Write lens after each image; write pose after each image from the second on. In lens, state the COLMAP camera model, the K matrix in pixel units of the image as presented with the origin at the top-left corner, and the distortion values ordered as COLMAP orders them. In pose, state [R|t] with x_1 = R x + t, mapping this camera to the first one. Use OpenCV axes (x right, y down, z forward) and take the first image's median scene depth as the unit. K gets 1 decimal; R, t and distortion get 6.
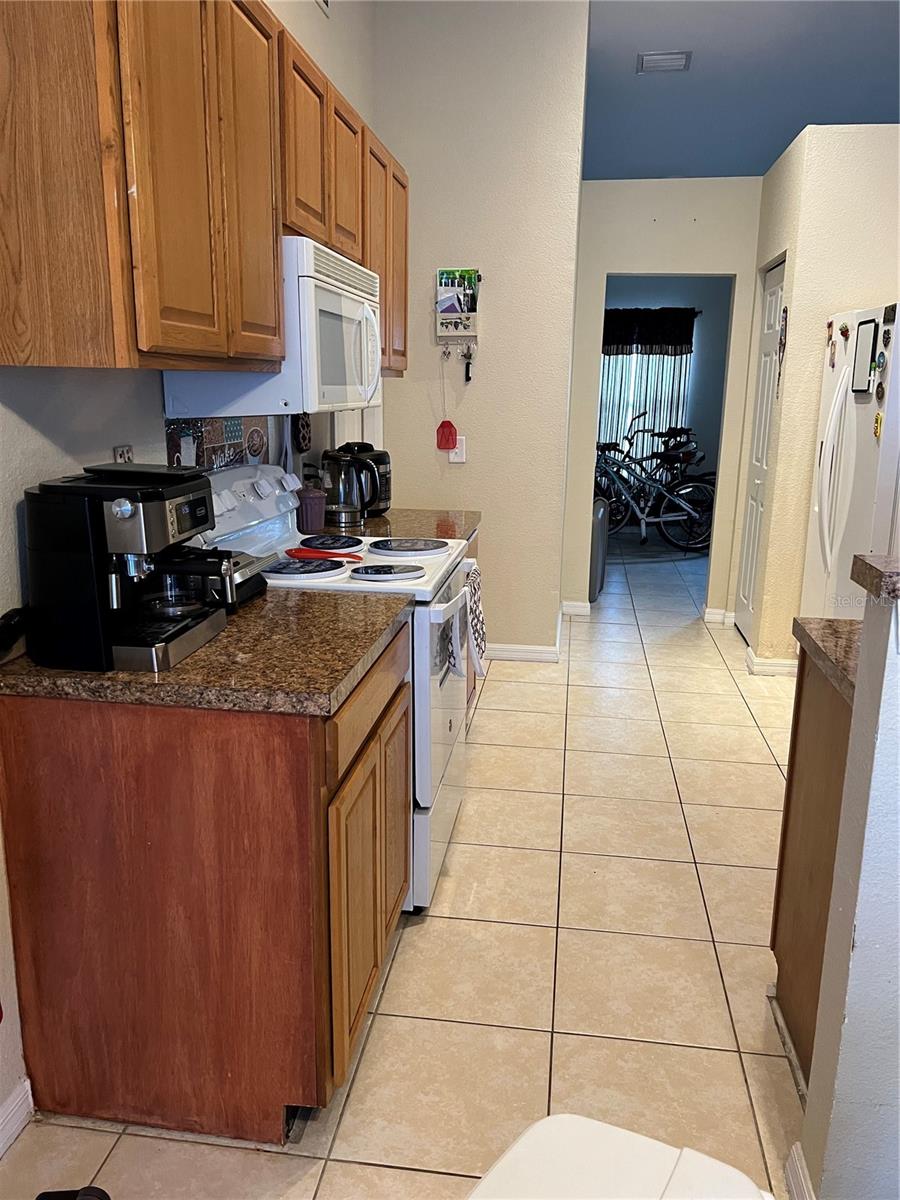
lens RADIAL K [[904.1, 0, 454.7], [0, 904.1, 618.0], [0, 0, 1]] dist [0.052518, -0.069271]
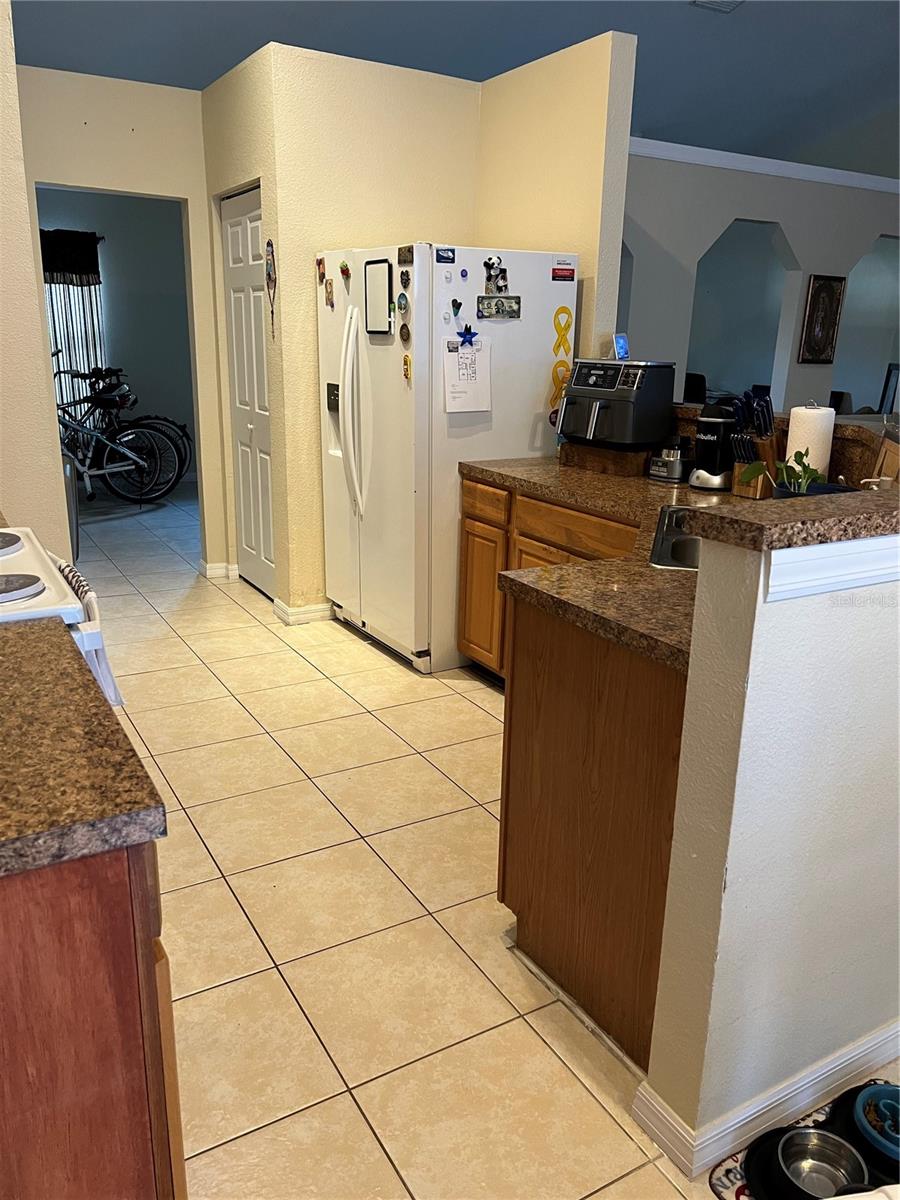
lens RADIAL K [[904.1, 0, 454.7], [0, 904.1, 618.0], [0, 0, 1]] dist [0.052518, -0.069271]
pose [[0.784015, -0.180776, 0.593836, -0.141840], [0.141461, 0.983515, 0.112638, -0.039035], [-0.604408, -0.004305, 0.796663, 0.146209]]
